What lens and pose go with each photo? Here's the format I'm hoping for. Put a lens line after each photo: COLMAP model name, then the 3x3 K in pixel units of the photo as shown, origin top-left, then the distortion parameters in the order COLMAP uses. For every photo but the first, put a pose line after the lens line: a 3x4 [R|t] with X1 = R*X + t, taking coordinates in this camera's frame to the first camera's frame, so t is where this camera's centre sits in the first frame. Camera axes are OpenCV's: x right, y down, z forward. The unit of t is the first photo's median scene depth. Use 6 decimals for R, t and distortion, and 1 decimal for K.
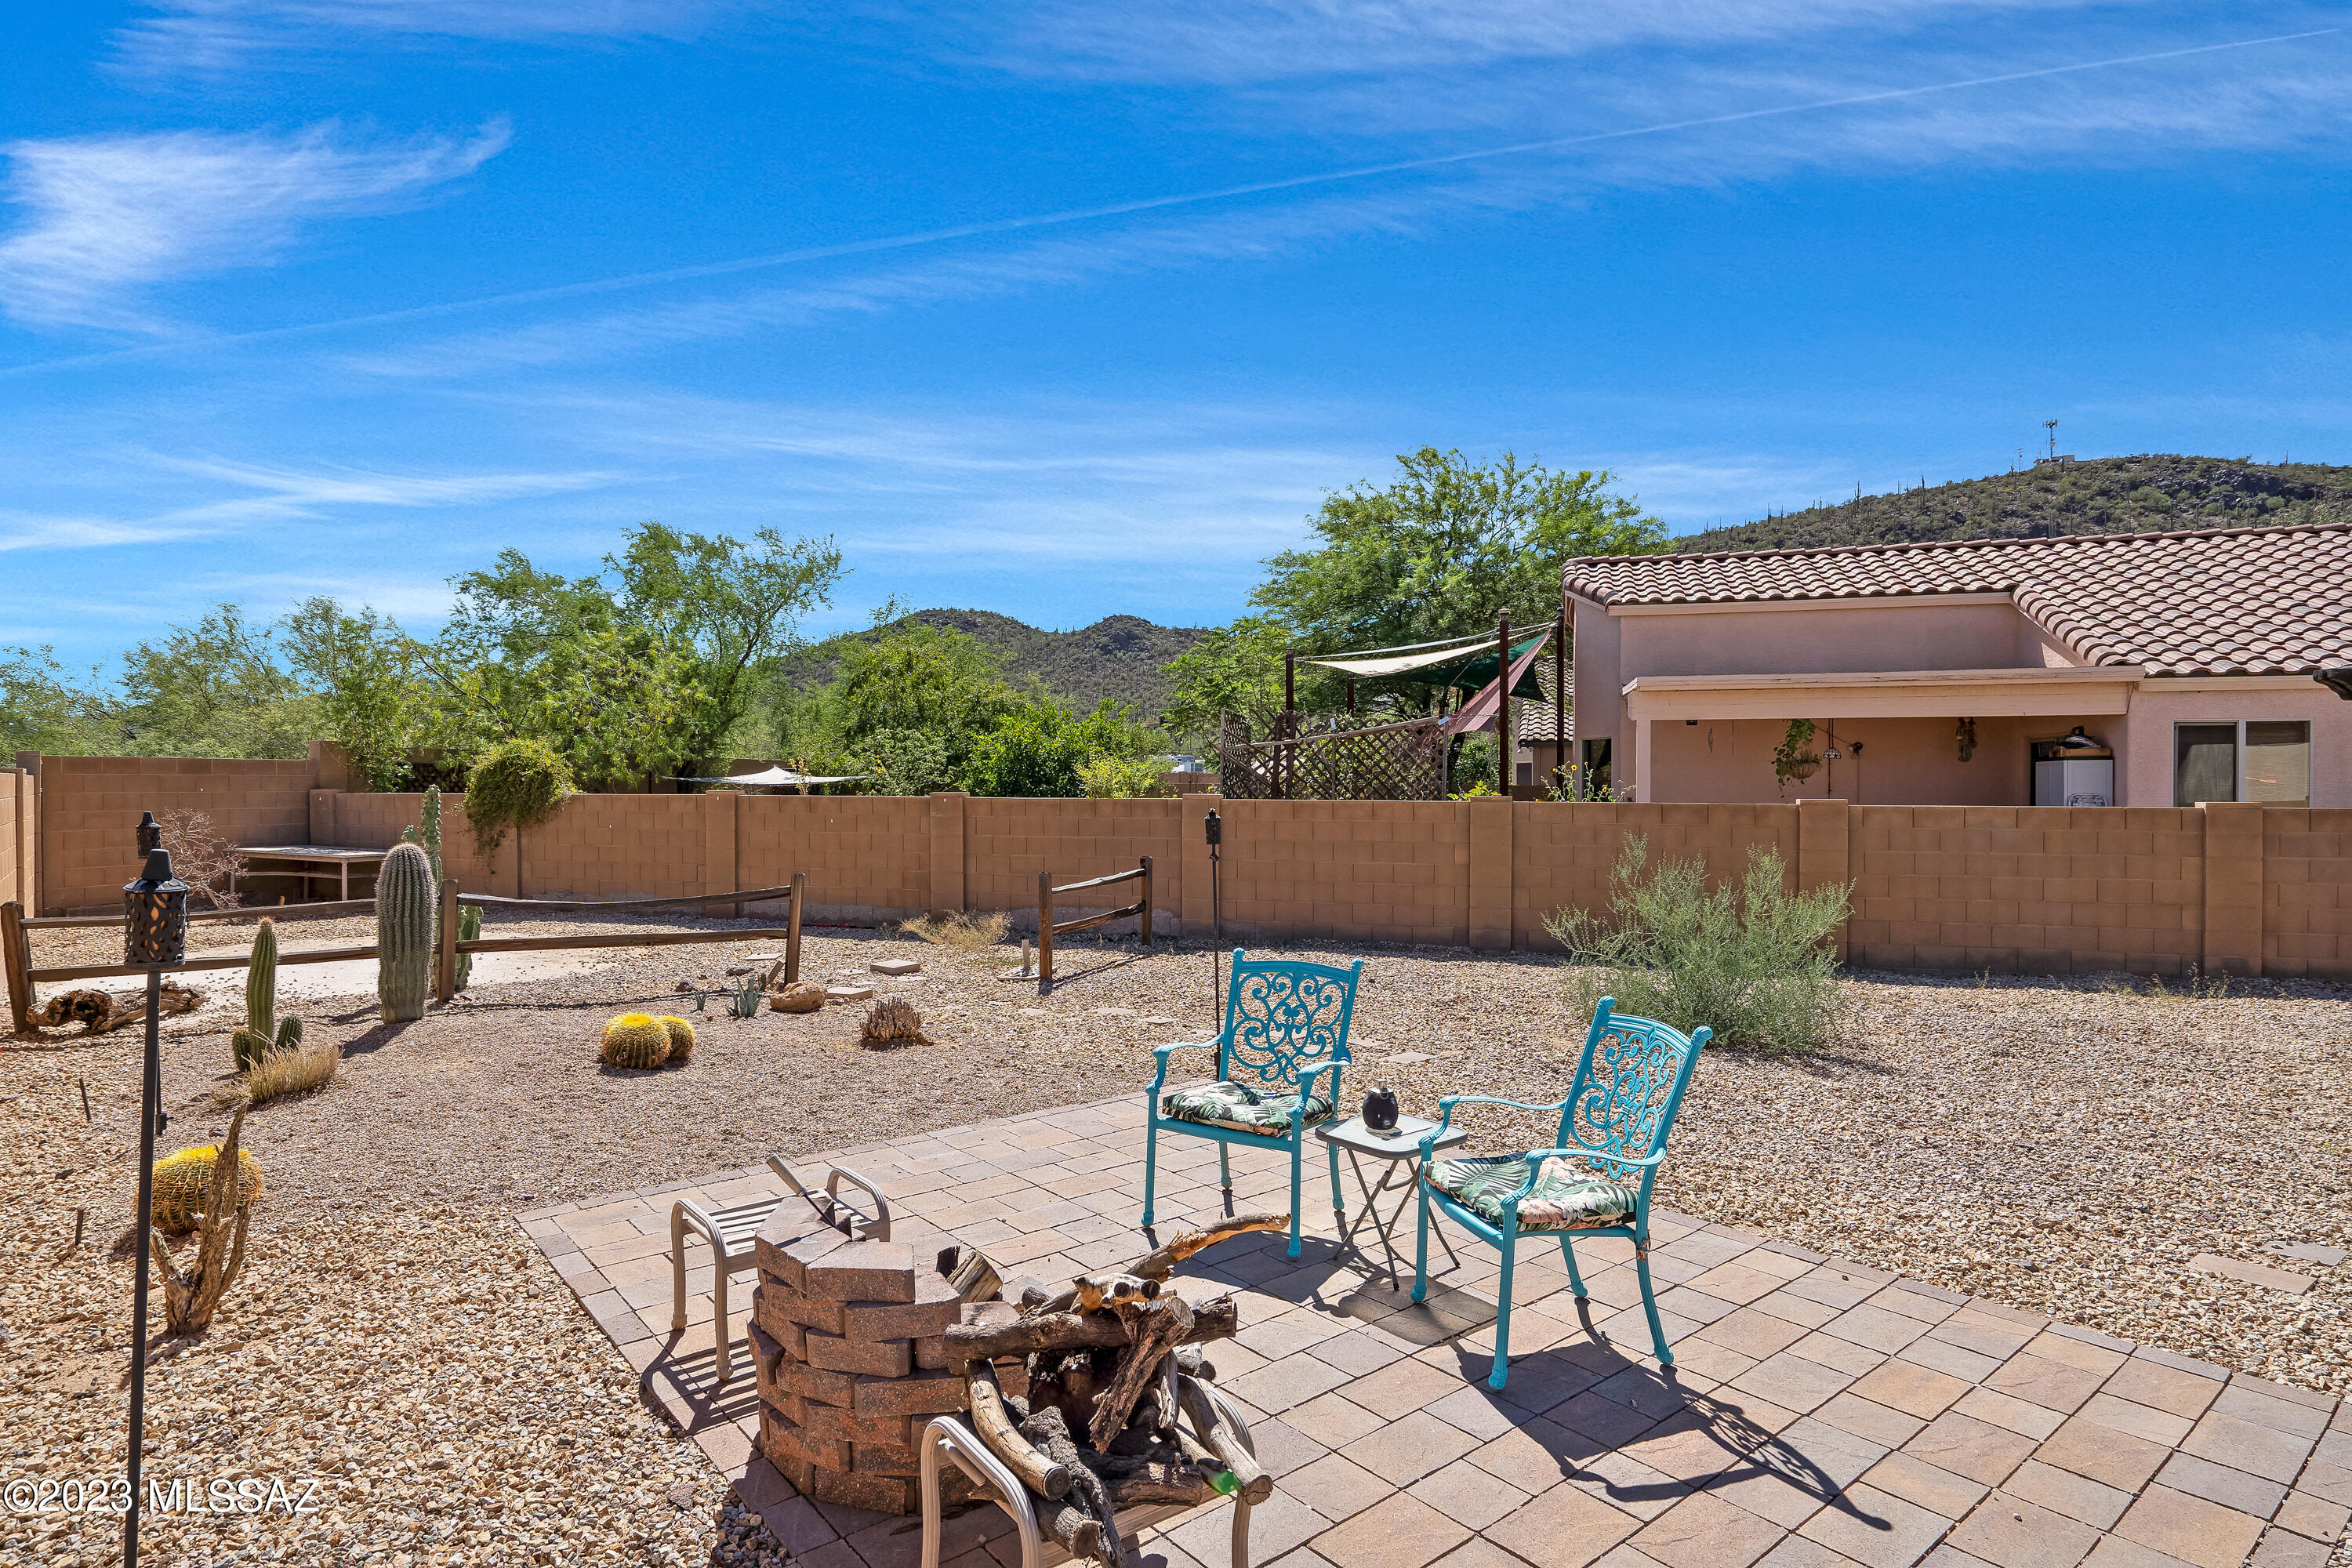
lens RADIAL K [[1264.4, 0, 1185.8], [0, 1264.4, 780.7], [0, 0, 1]] dist [0.000696, 0.000174]
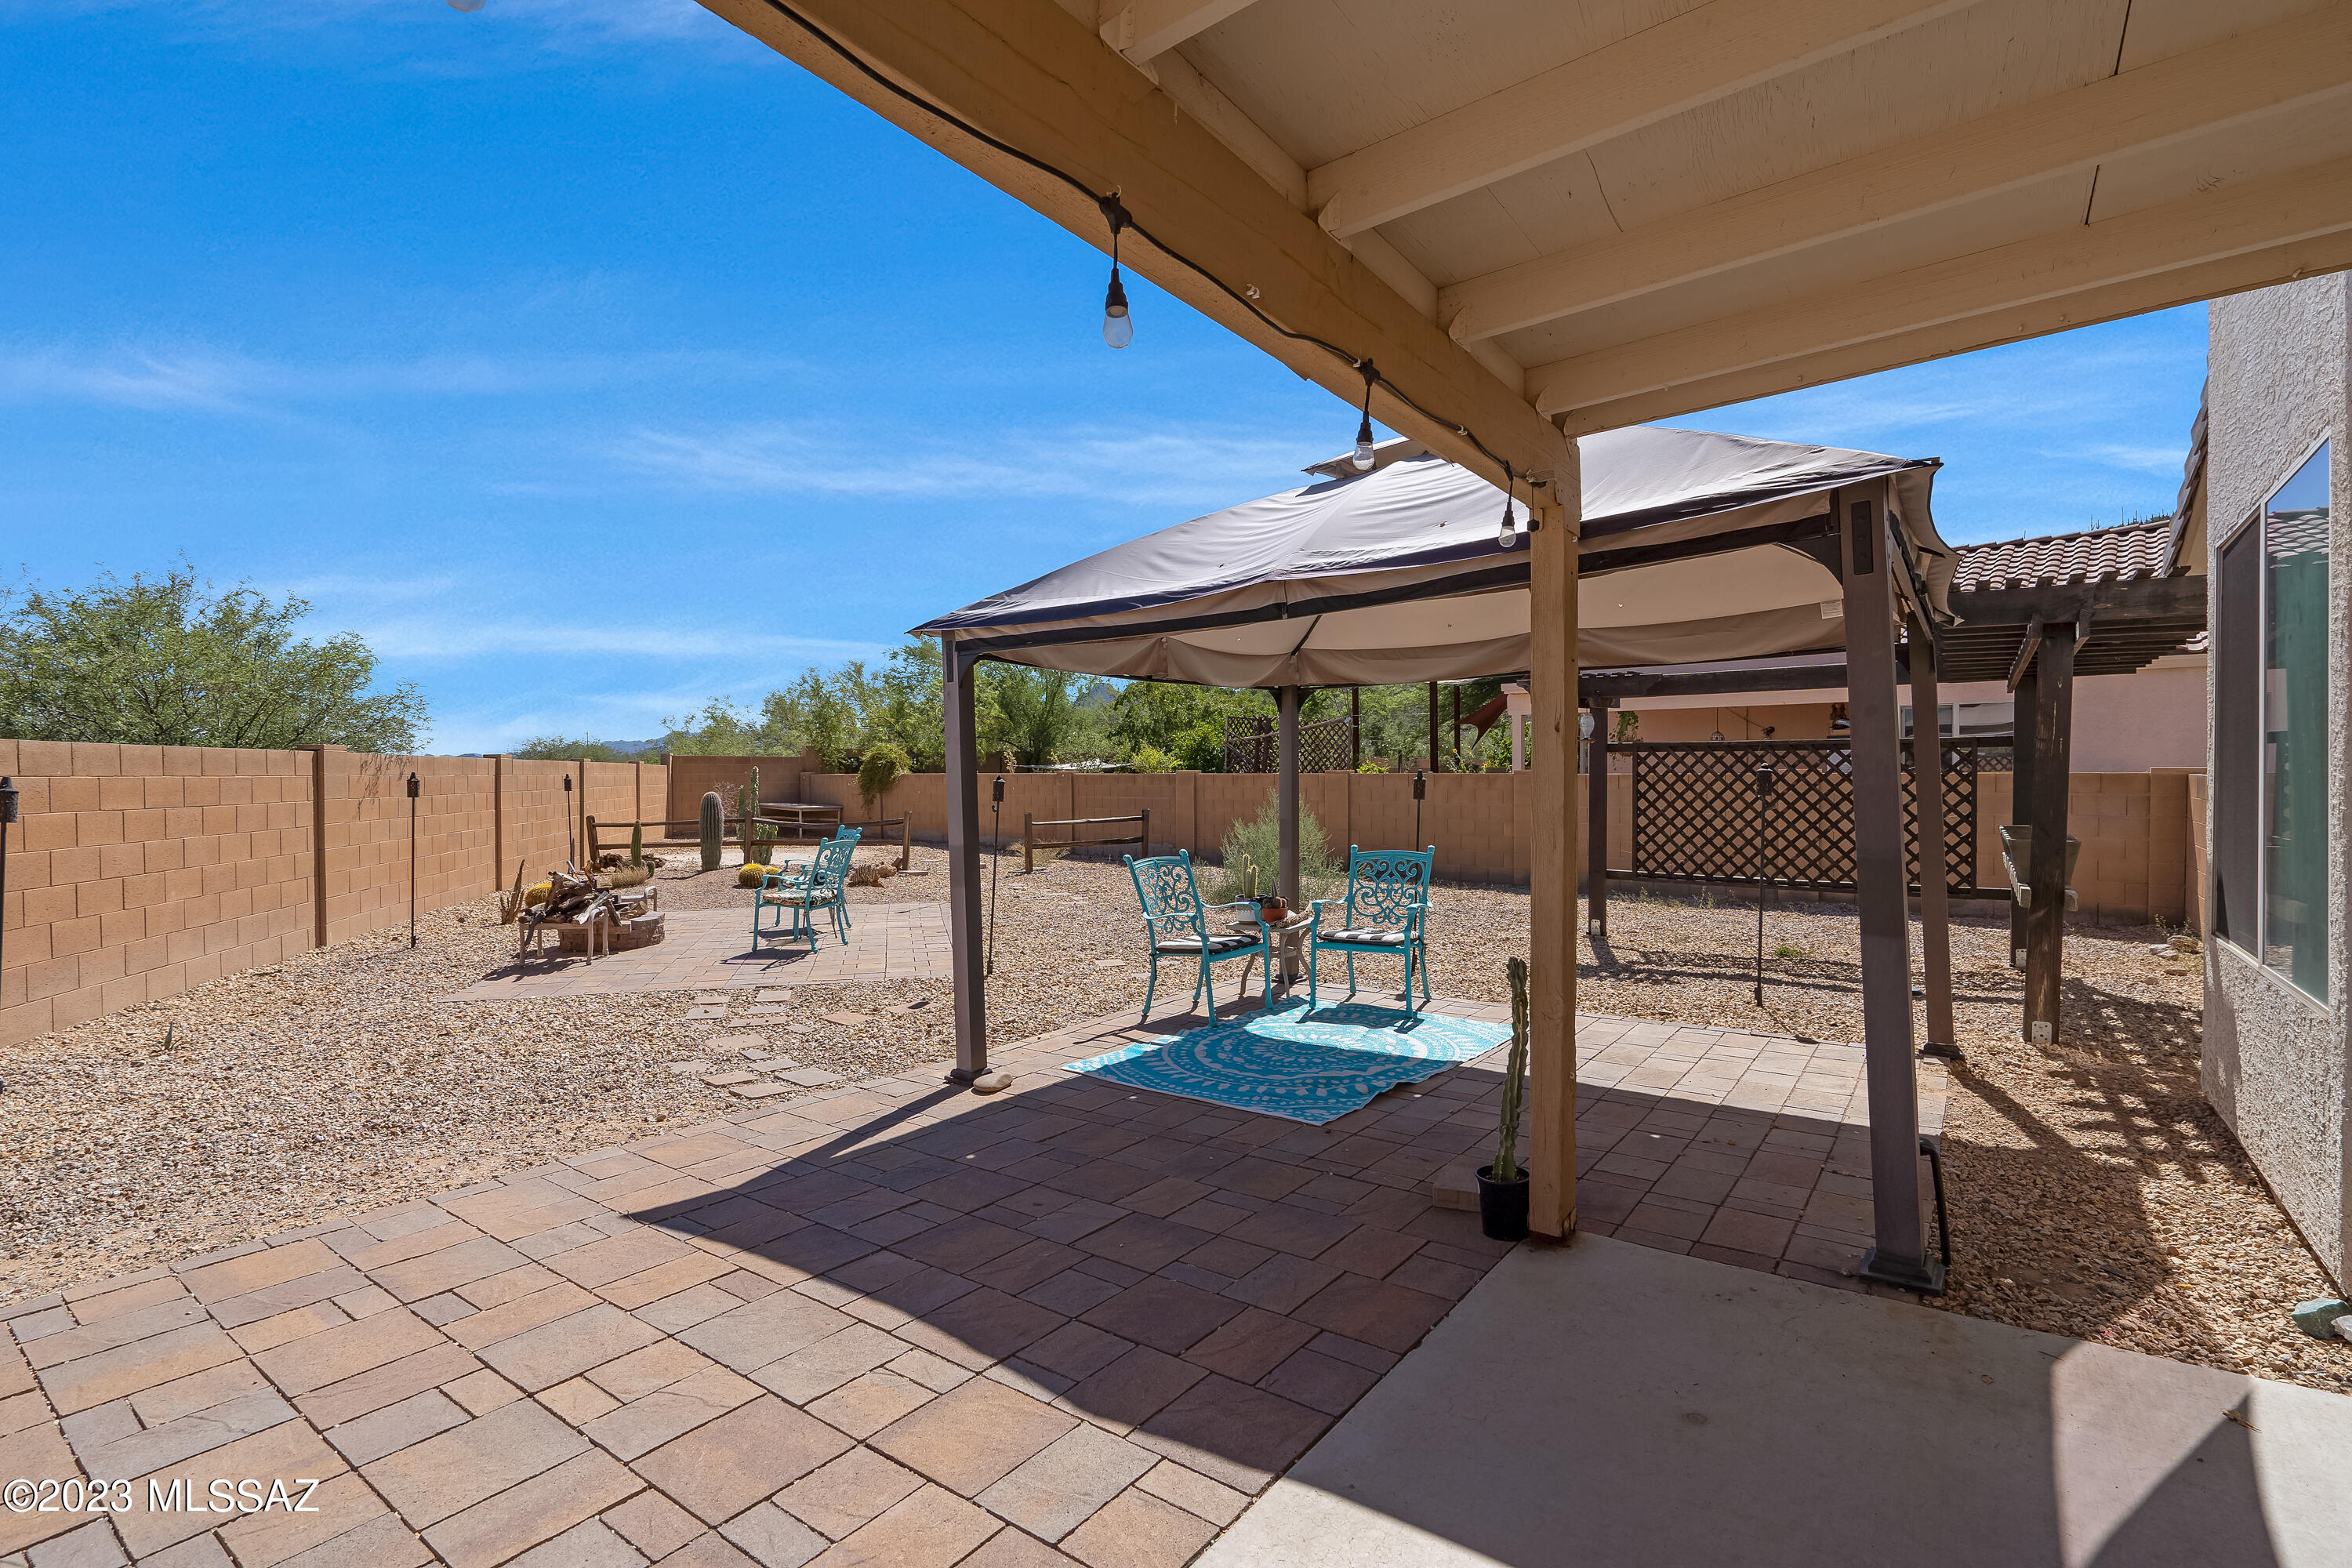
lens RADIAL K [[1089.5, 0, 1182.5], [0, 1089.5, 778.1], [0, 0, 1]] dist [-0.001447, -0.000235]
pose [[0.908345, -0.003391, -0.418209, 0.530427], [0.005754, 0.999974, 0.004389, 0.012771], [0.418183, -0.006393, 0.908340, -0.225646]]
